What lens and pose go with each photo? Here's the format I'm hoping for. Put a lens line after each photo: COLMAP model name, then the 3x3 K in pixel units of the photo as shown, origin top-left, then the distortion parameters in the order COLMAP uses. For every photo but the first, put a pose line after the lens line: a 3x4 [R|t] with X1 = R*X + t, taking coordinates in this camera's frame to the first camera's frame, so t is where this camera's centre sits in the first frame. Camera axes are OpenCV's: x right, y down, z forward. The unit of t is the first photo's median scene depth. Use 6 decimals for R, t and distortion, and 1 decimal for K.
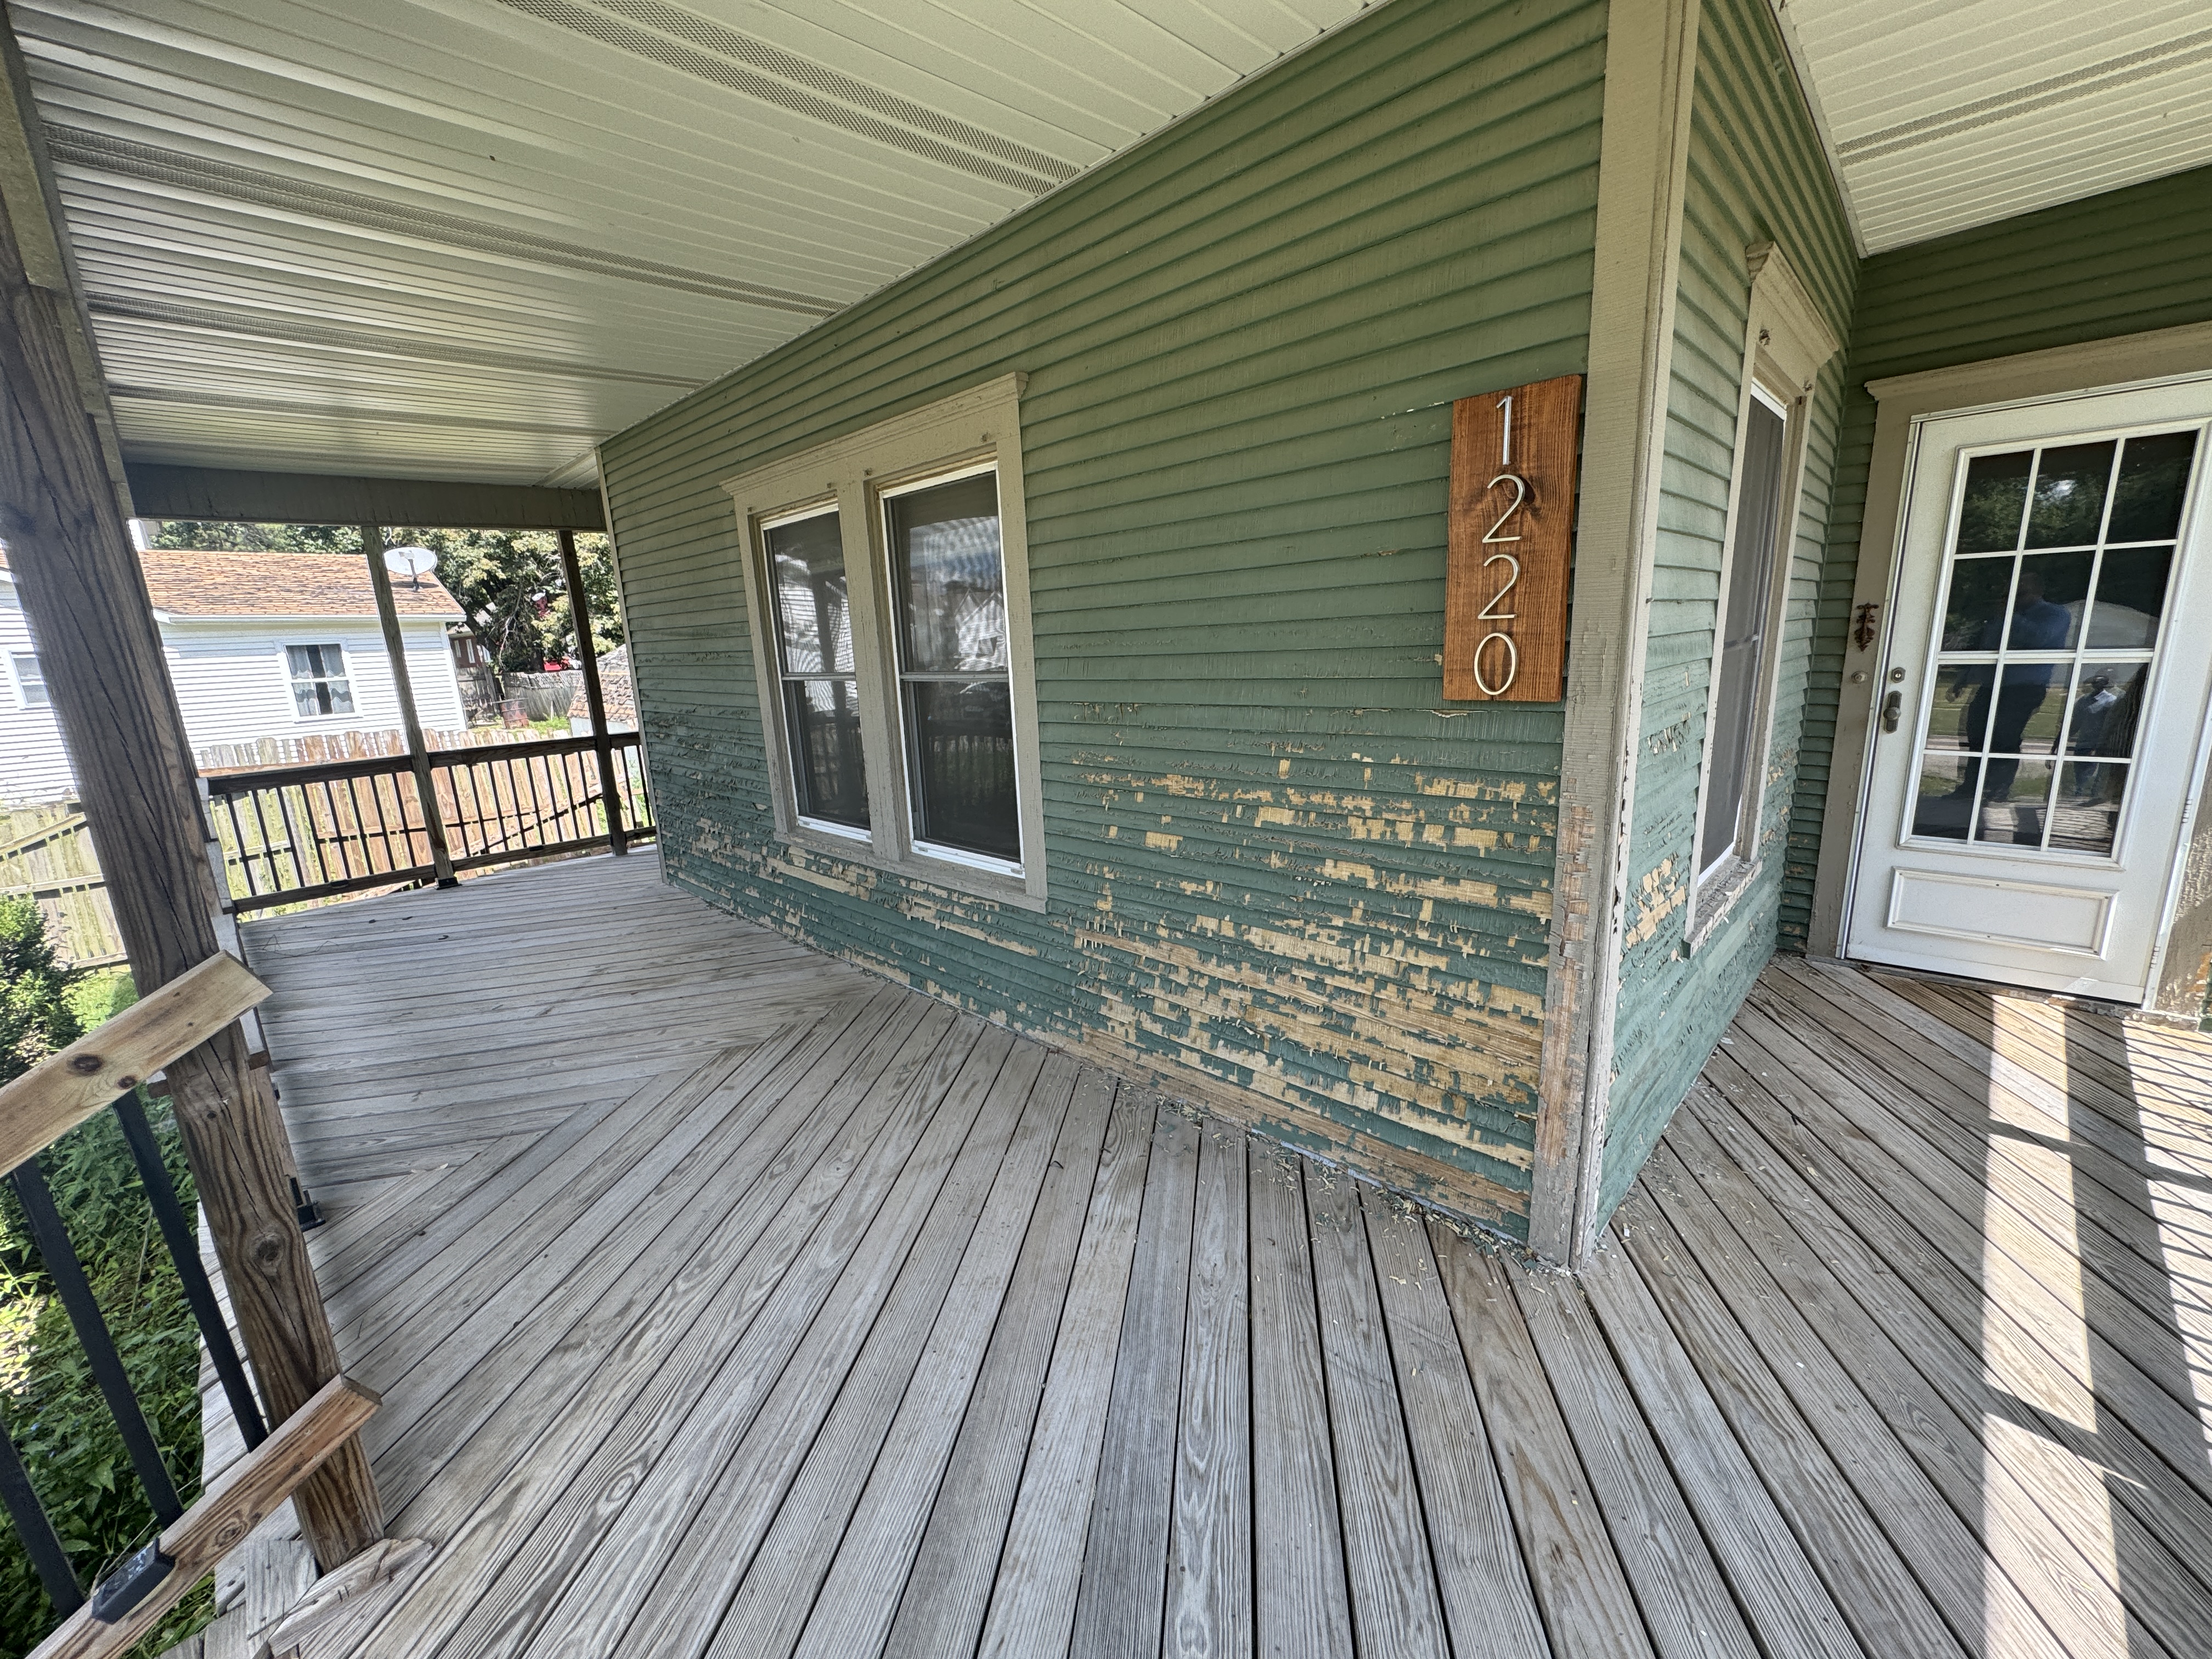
lens RADIAL K [[882.2, 0, 1106.8], [0, 882.2, 826.0], [0, 0, 1]] dist [-0.000758, 0.000199]
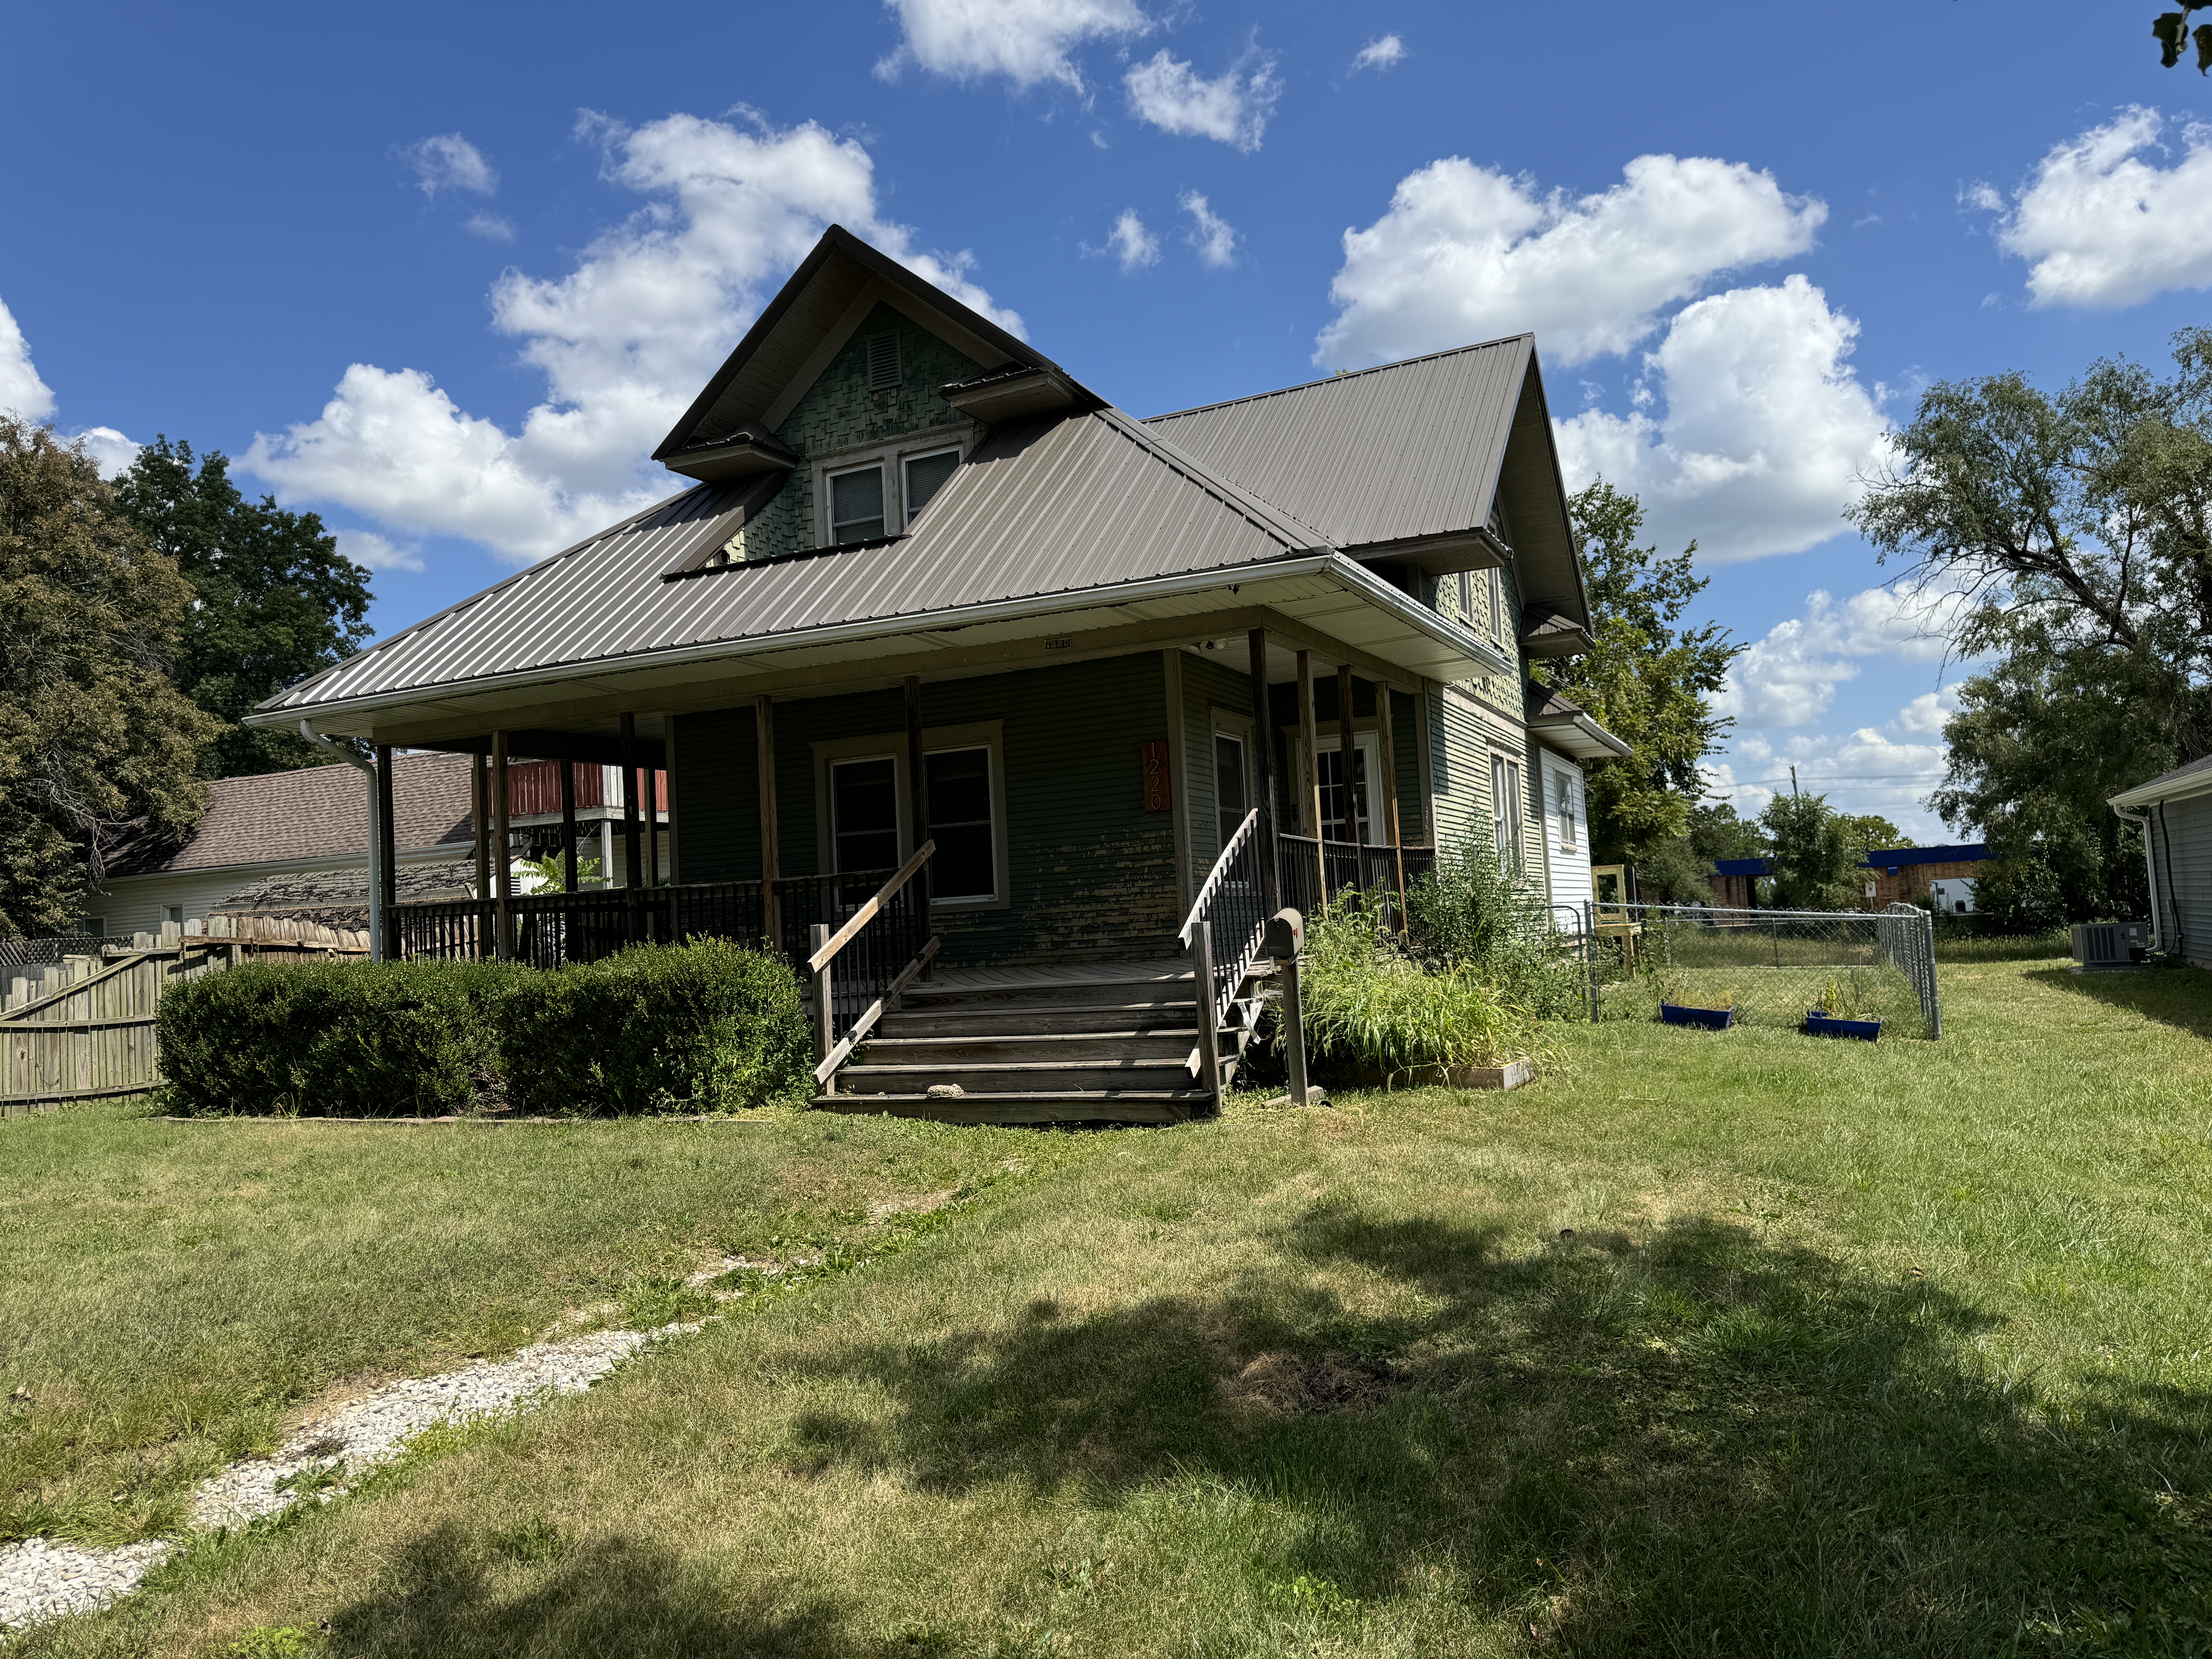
lens RADIAL K [[1499.4, 0, 1106.0], [0, 1499.4, 829.5], [0, 0, 1]] dist [0.112146, -0.140694]
pose [[0.944986, 0.015991, 0.326718, -1.438232], [0.079802, 0.957356, -0.277671, 1.297851], [-0.317226, 0.288468, 0.903412, -3.628110]]
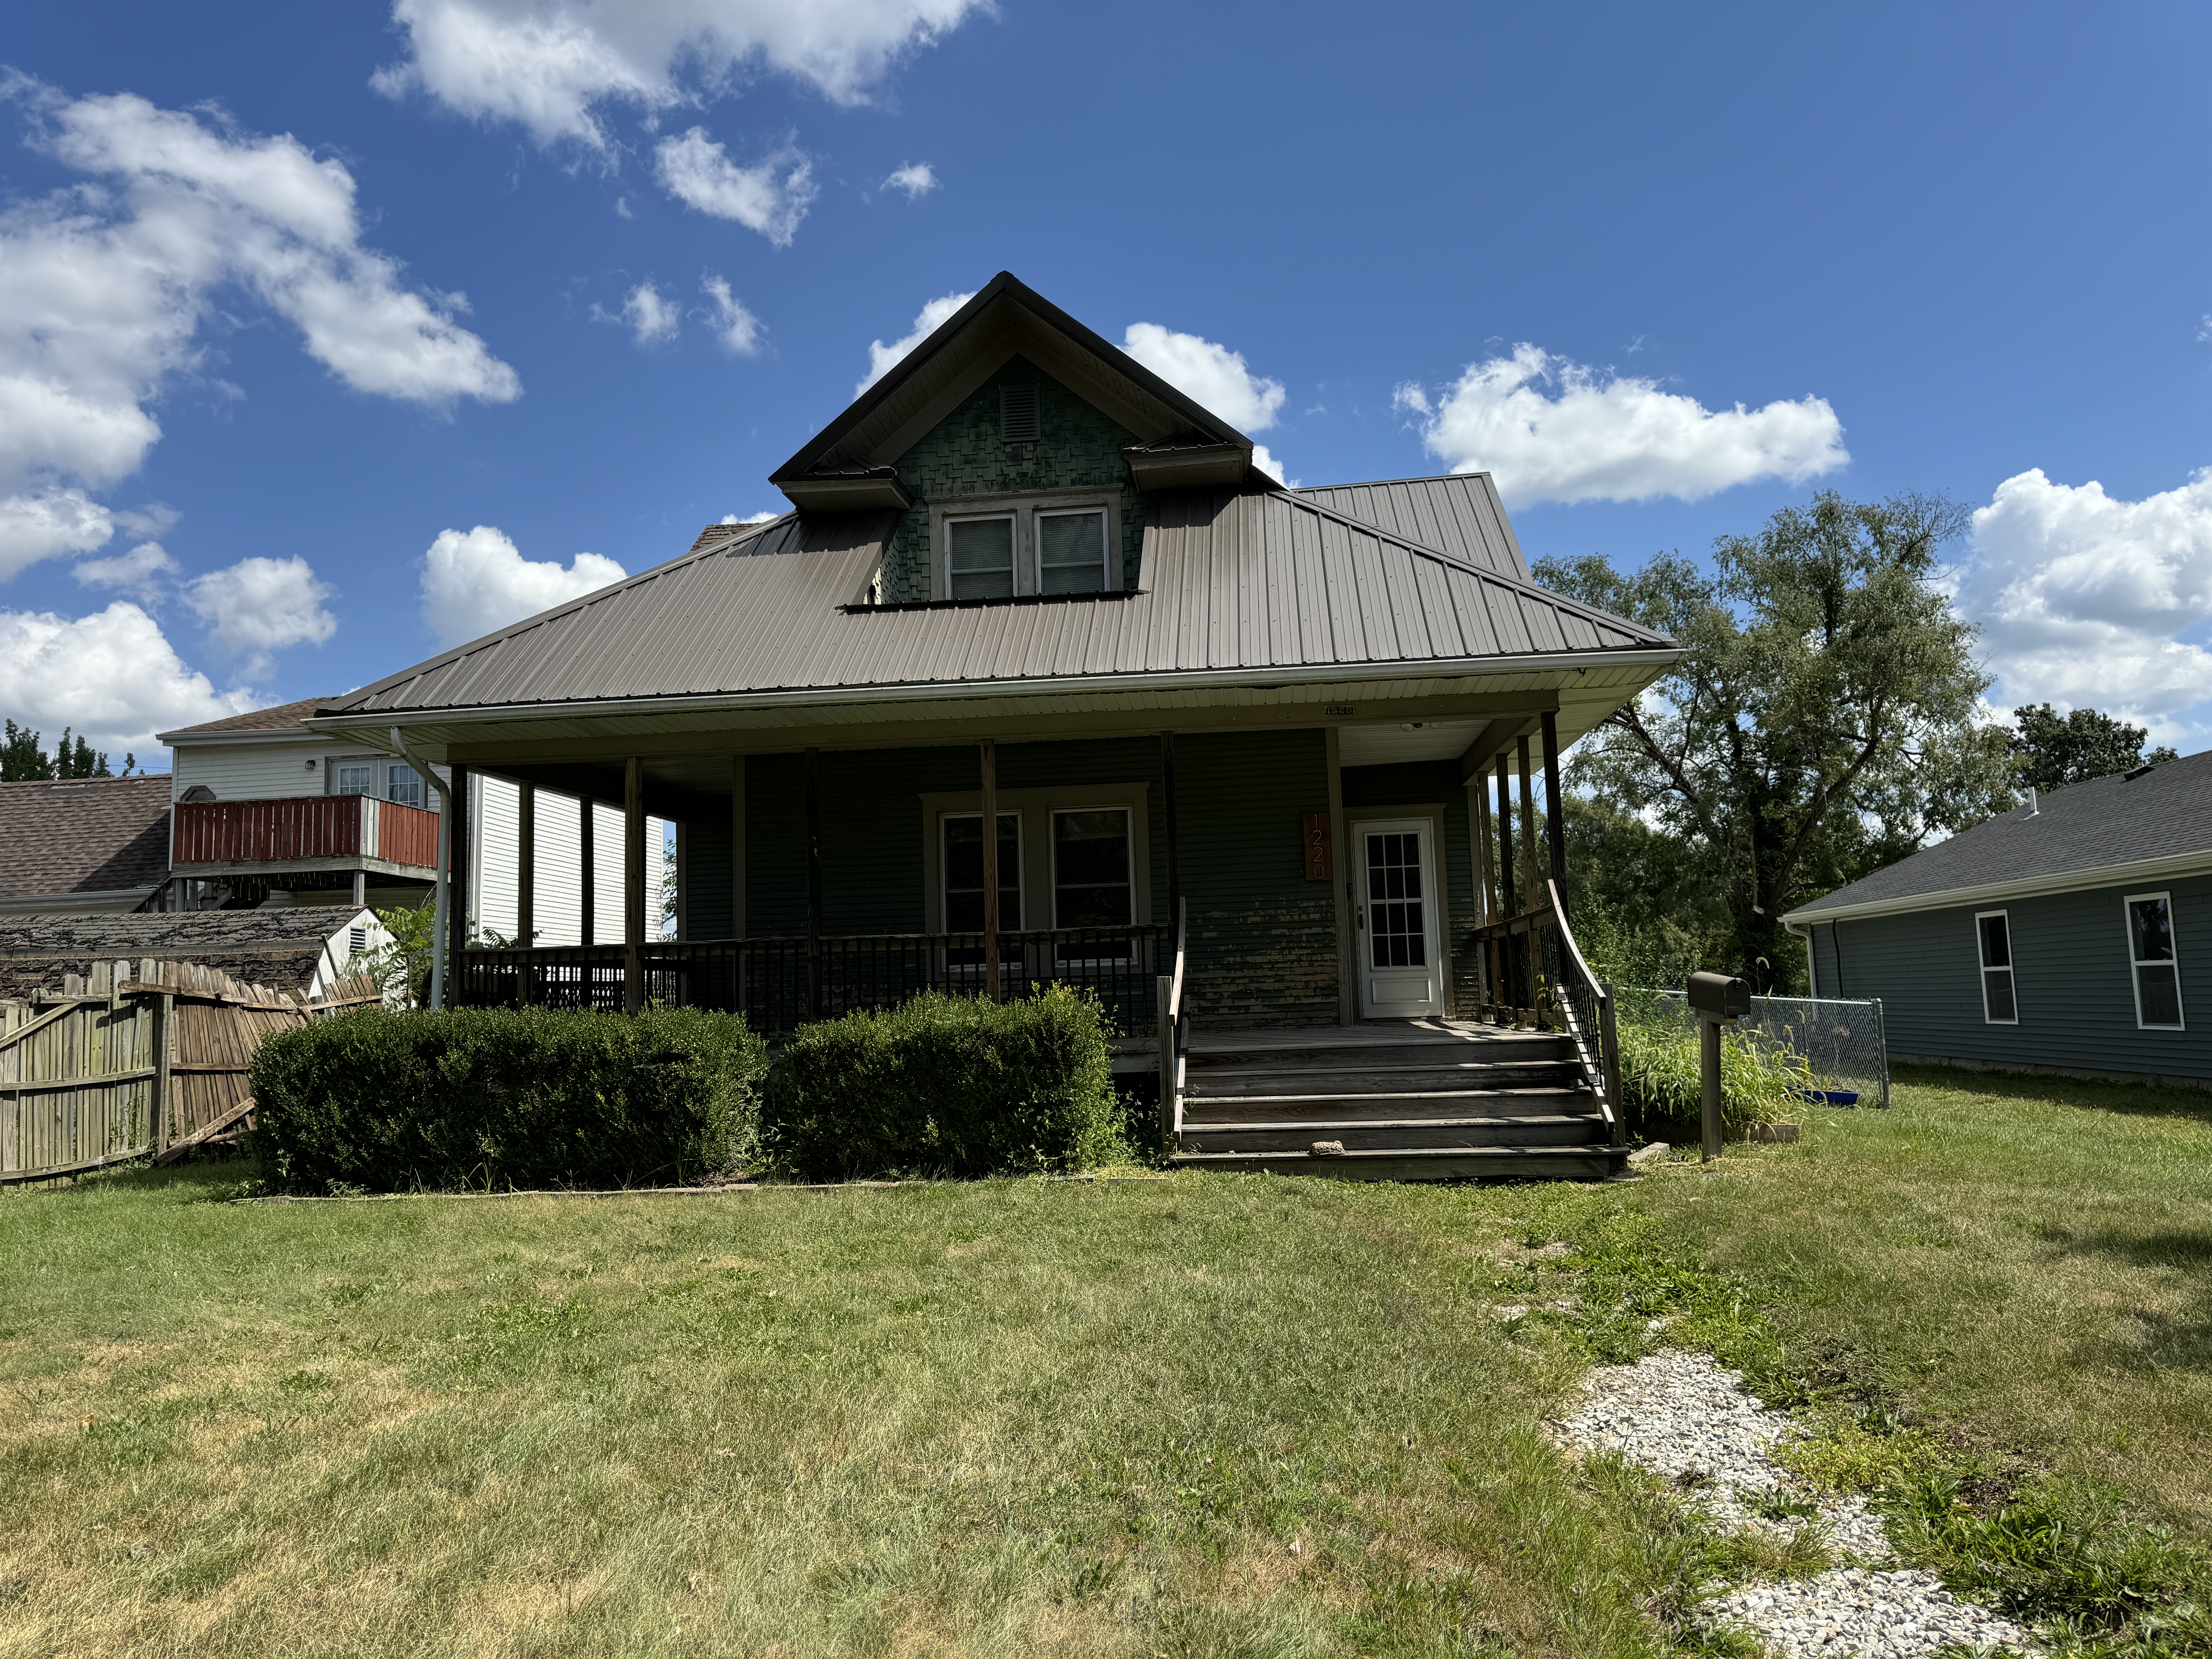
lens RADIAL K [[1499.4, 0, 1106.0], [0, 1499.4, 829.5], [0, 0, 1]] dist [0.112146, -0.140694]
pose [[0.791393, 0.089219, 0.604762, -3.290145], [0.126311, 0.944078, -0.304569, 1.174604], [-0.598116, 0.317422, 0.735867, -2.611232]]
